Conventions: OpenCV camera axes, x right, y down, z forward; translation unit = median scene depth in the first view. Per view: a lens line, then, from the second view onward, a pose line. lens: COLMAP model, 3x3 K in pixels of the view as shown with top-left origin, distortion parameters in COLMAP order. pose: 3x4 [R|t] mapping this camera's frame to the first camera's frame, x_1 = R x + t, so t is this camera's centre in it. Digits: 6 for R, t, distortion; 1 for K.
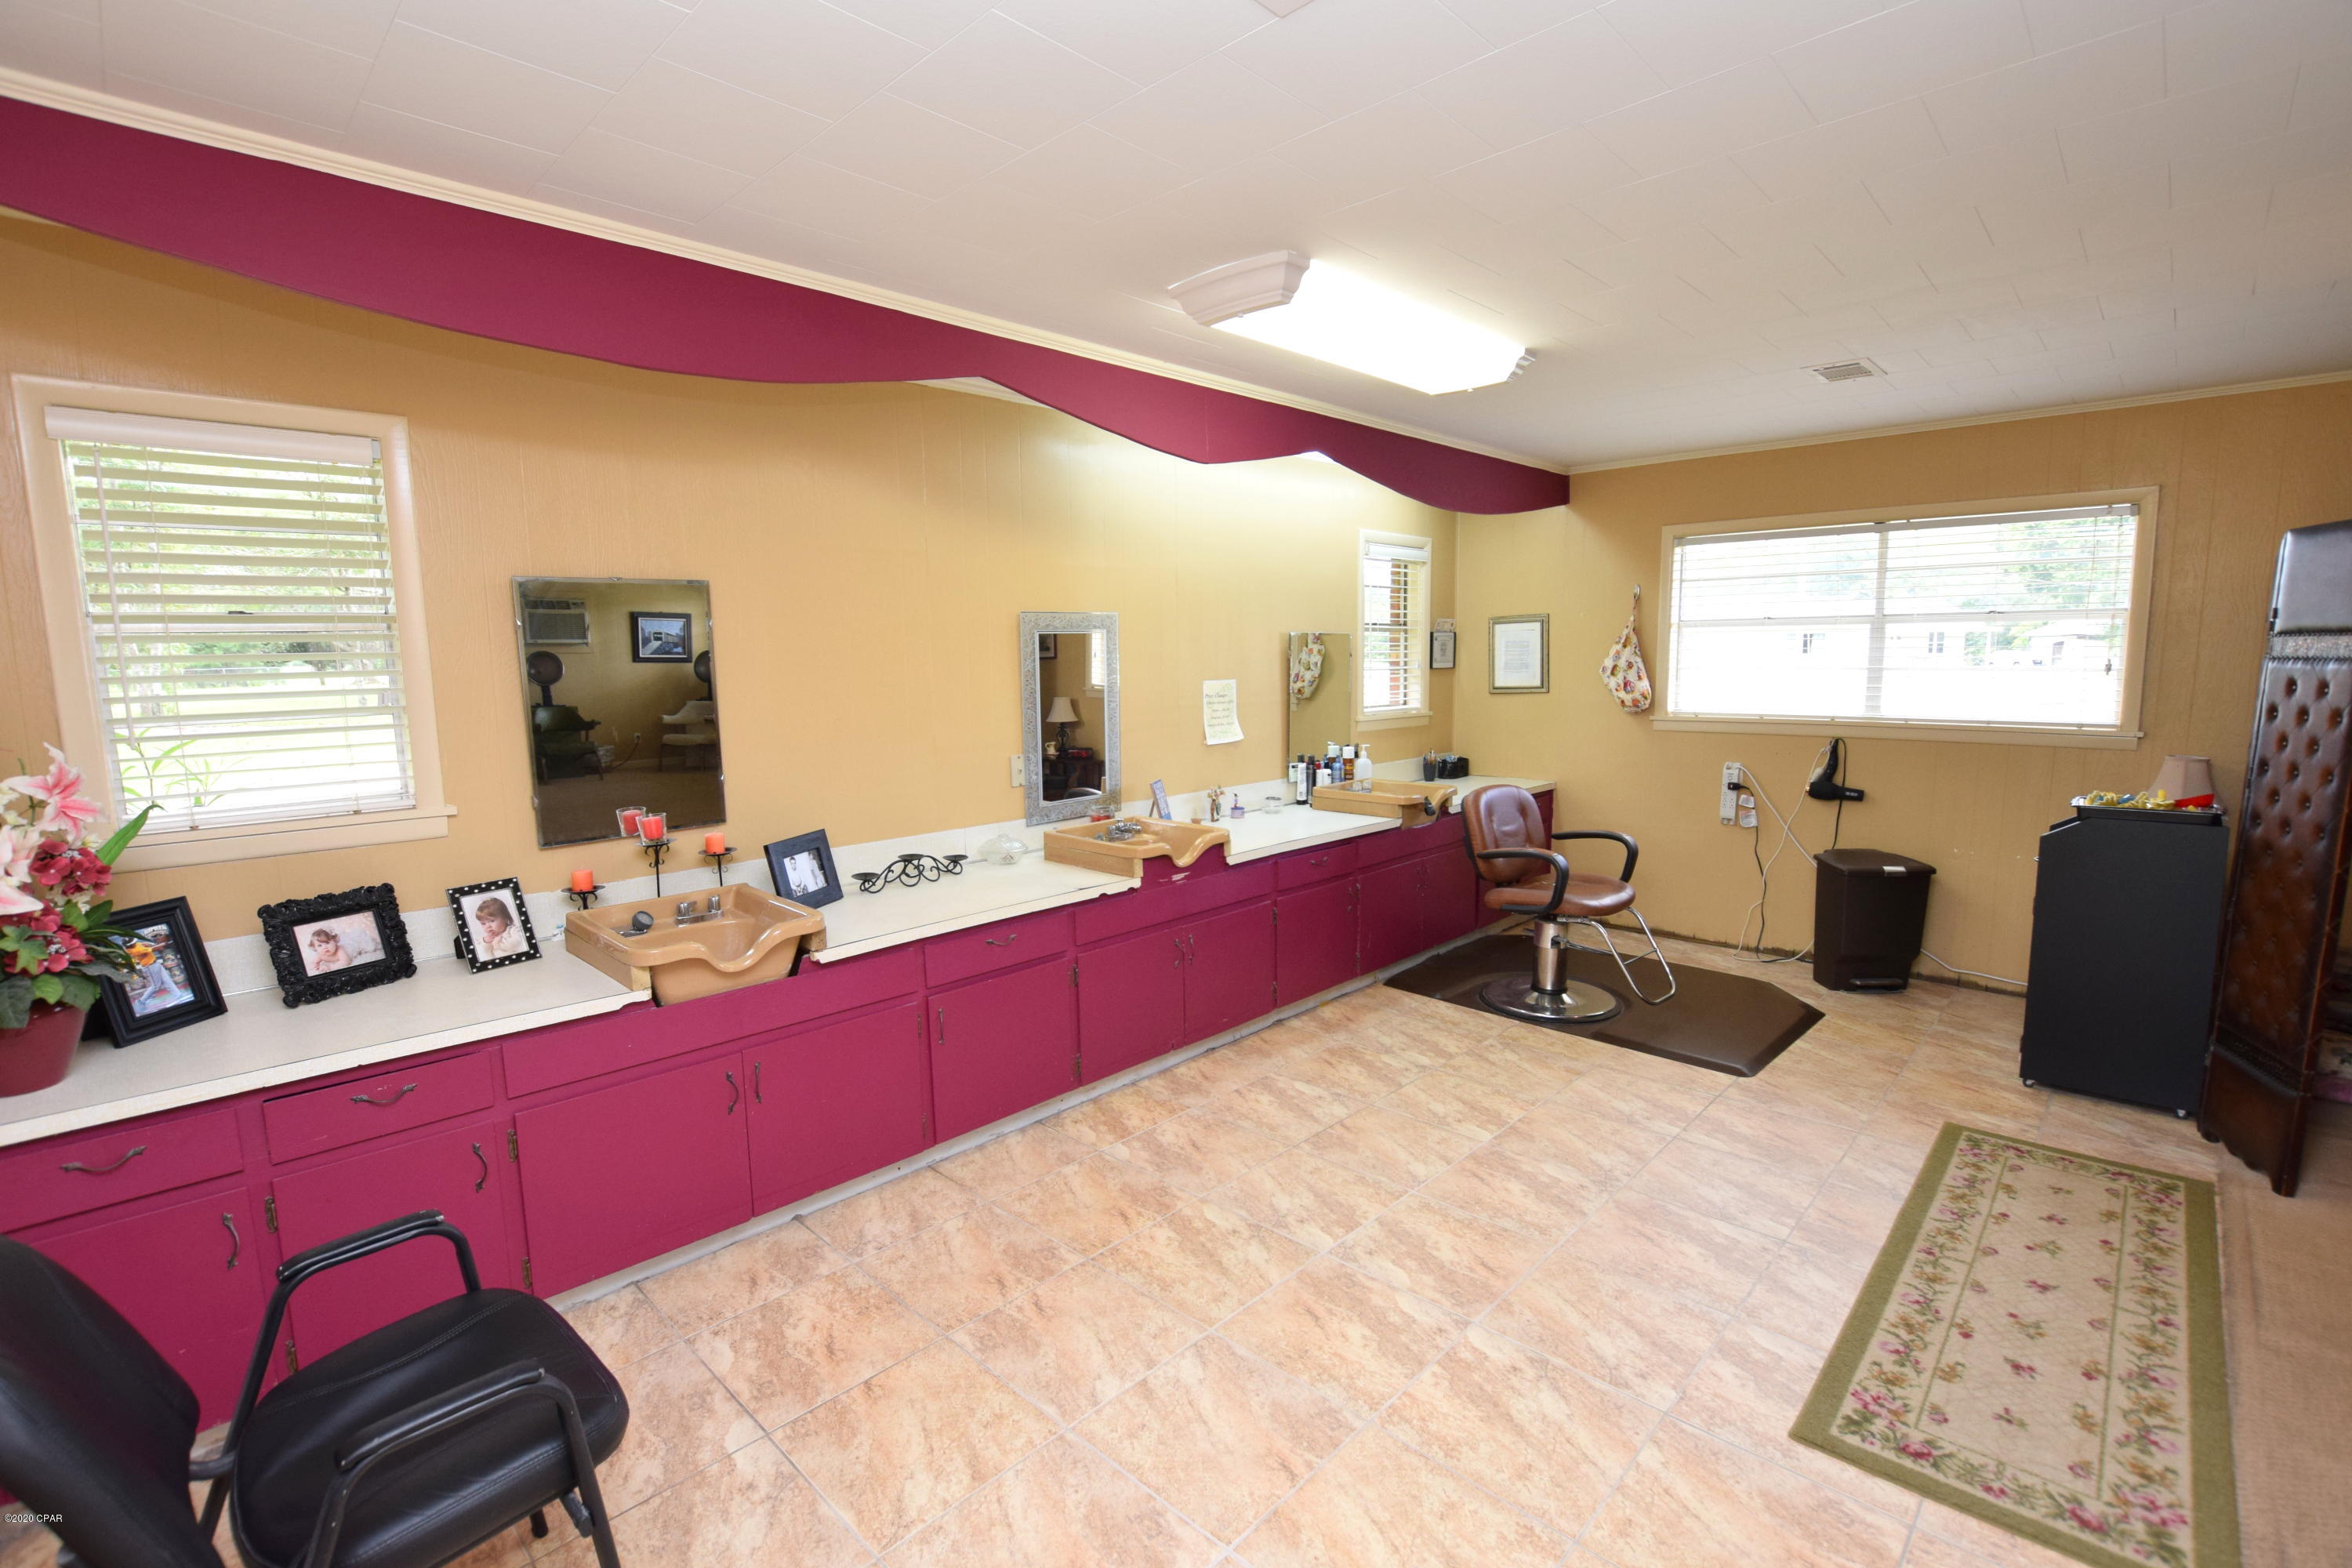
lens RADIAL K [[1046.7, 0, 1176.0], [0, 1046.7, 784.0], [0, 0, 1]] dist [-0.027964, 0.000047]
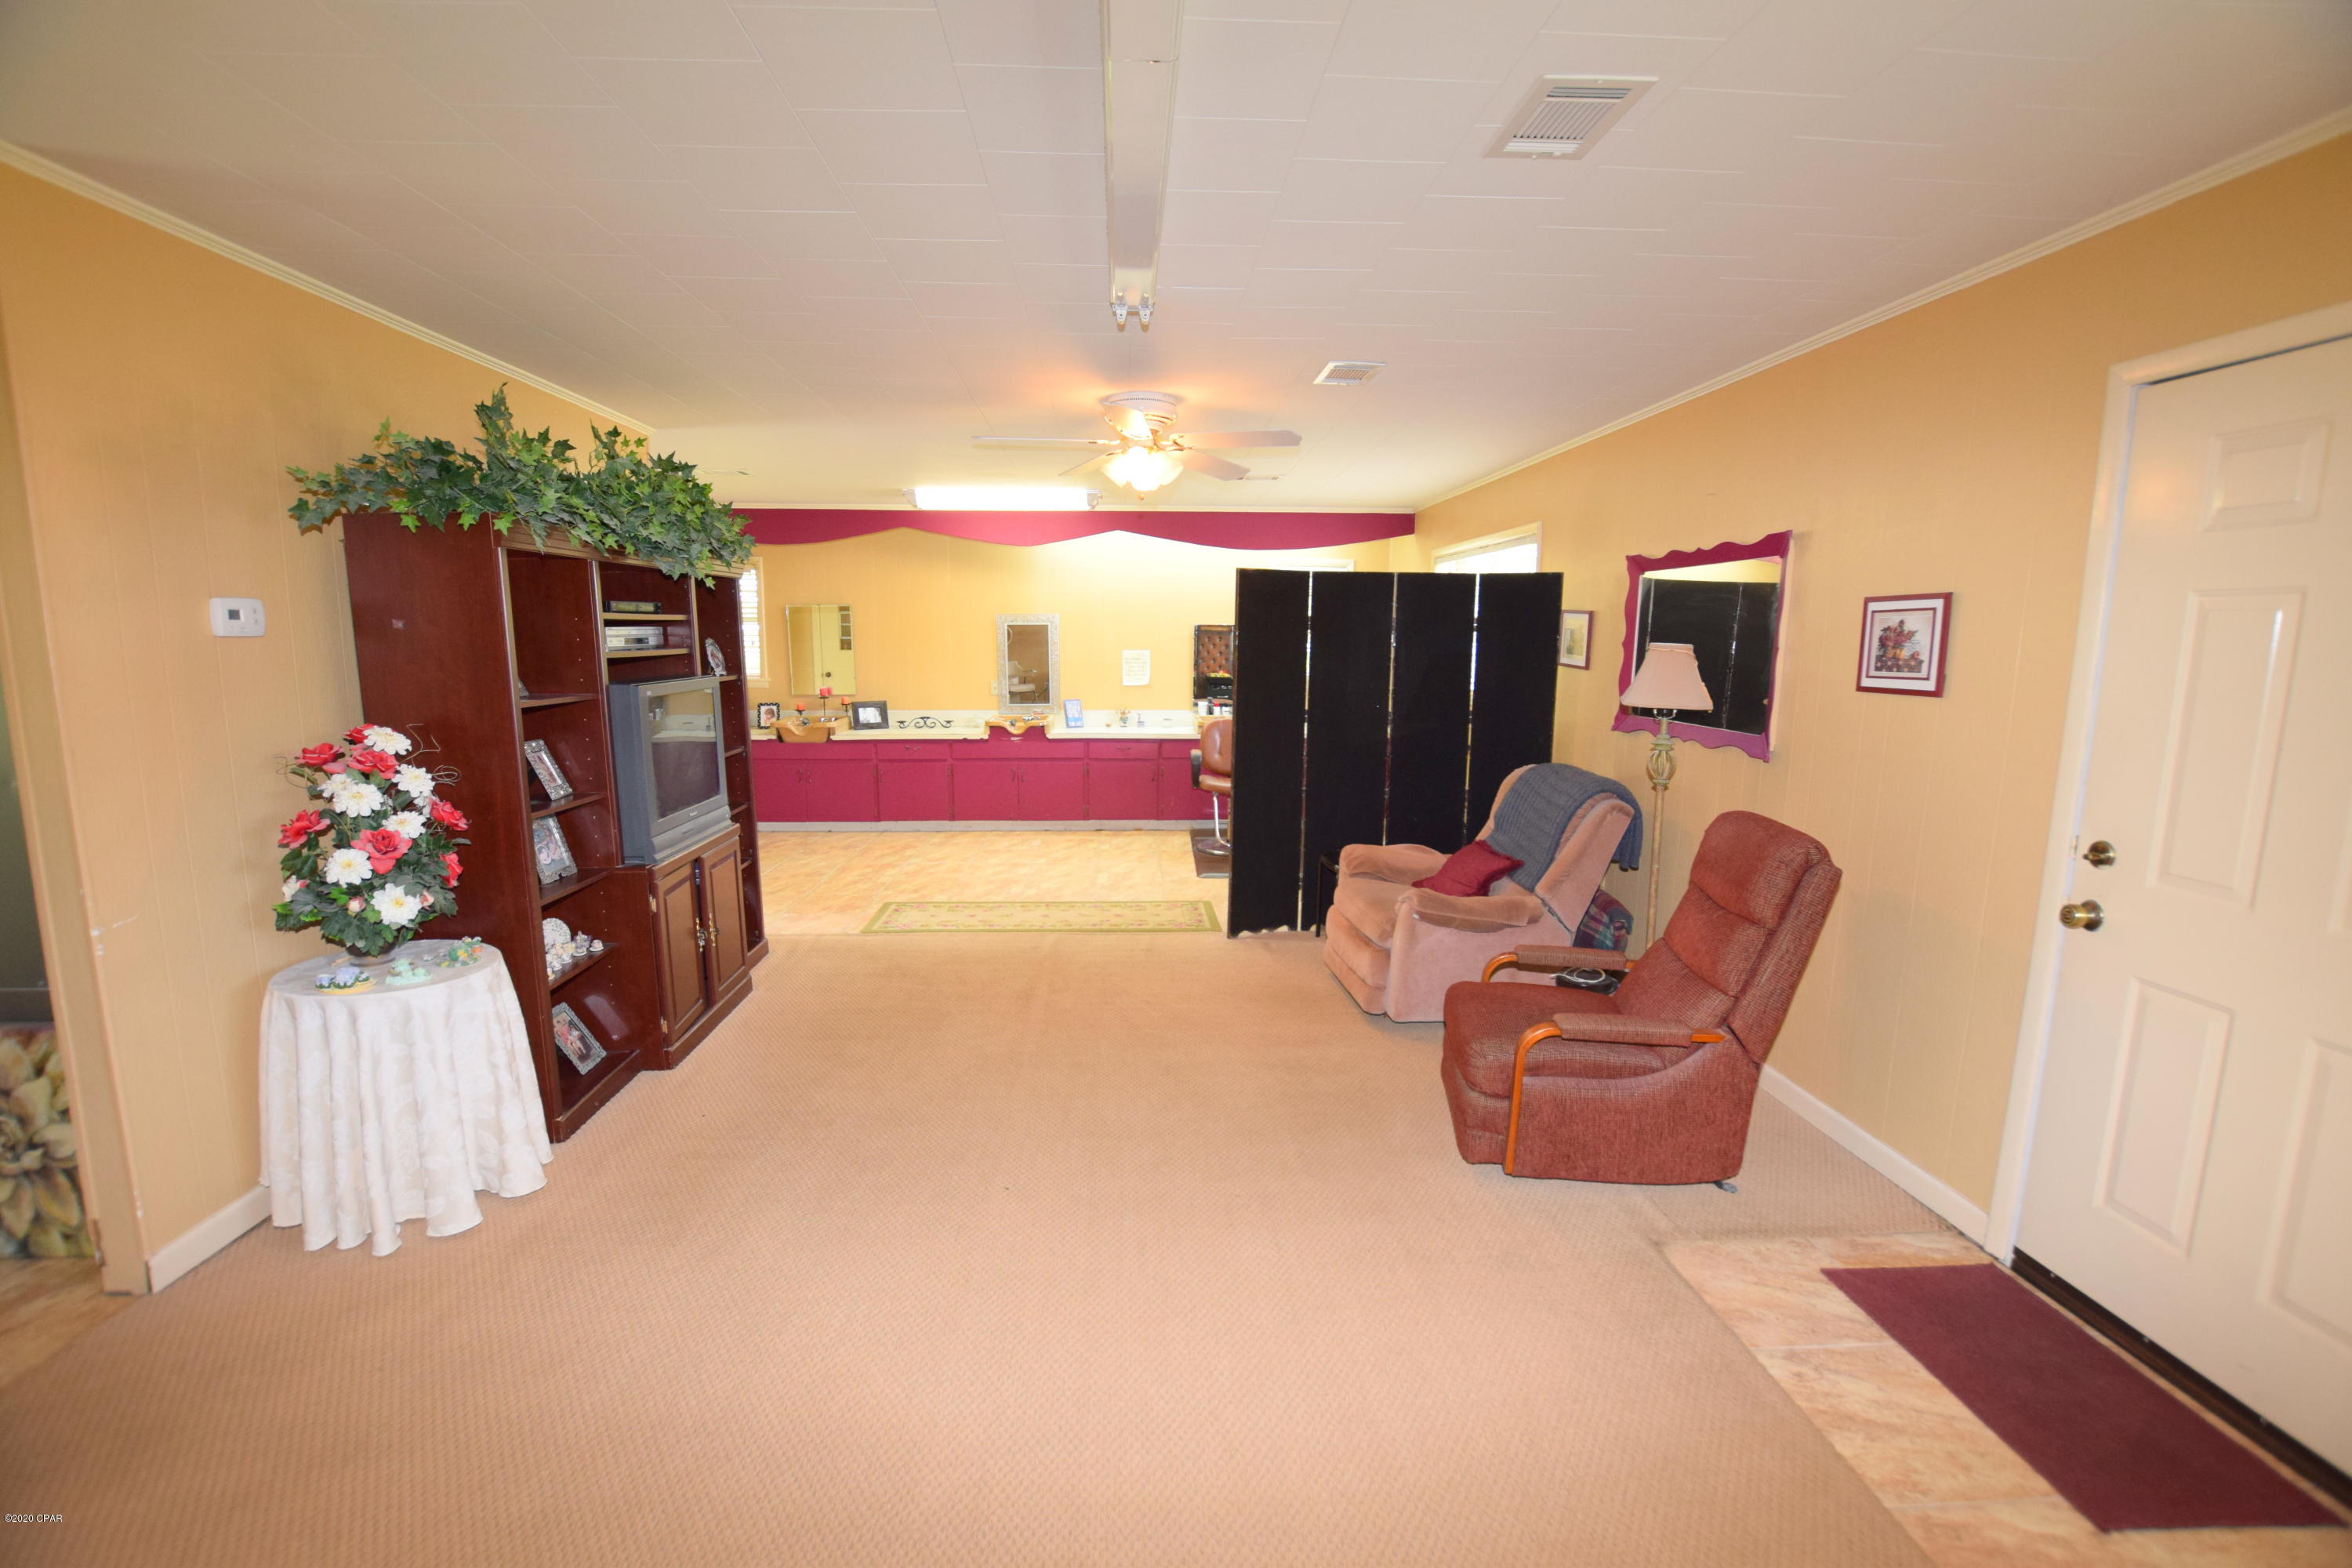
lens RADIAL K [[1026.1, 0, 1176.0], [0, 1026.1, 784.0], [0, 0, 1]] dist [0.000025, -0.000002]
pose [[0.723240, 0.112664, -0.681344, 2.441221], [-0.096097, 0.993423, 0.062261, 0.025293], [0.683878, 0.020446, 0.729310, -0.455970]]
